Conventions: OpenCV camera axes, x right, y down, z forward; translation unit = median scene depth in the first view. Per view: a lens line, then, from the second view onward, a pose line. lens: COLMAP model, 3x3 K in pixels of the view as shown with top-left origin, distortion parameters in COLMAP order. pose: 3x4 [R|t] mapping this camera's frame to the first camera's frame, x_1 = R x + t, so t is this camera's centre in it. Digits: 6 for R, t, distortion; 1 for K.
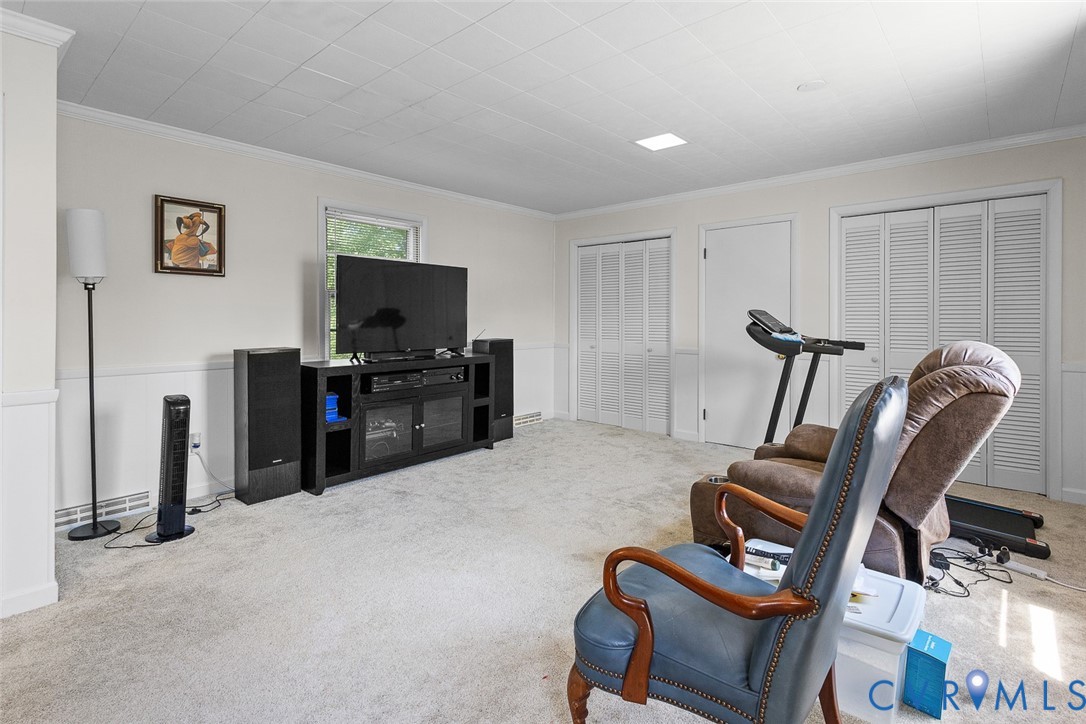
lens RADIAL K [[513.6, 0, 546.1], [0, 513.6, 318.6], [0, 0, 1]] dist [0.002775, -0.000606]
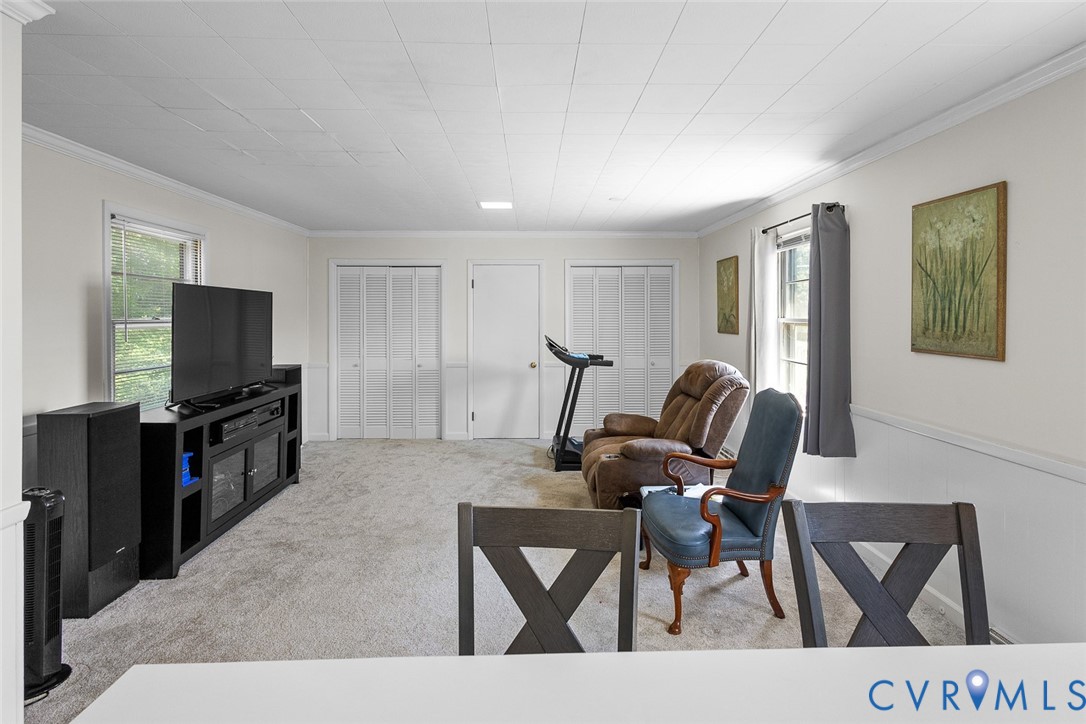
lens RADIAL K [[513.6, 0, 537.7], [0, 513.6, 315.3], [0, 0, 1]] dist [0.002775, -0.000606]
pose [[0.741270, -0.003480, 0.671198, -0.434695], [0.004083, 0.999991, 0.000676, -0.058076], [-0.671194, 0.002239, 0.741278, -0.003242]]
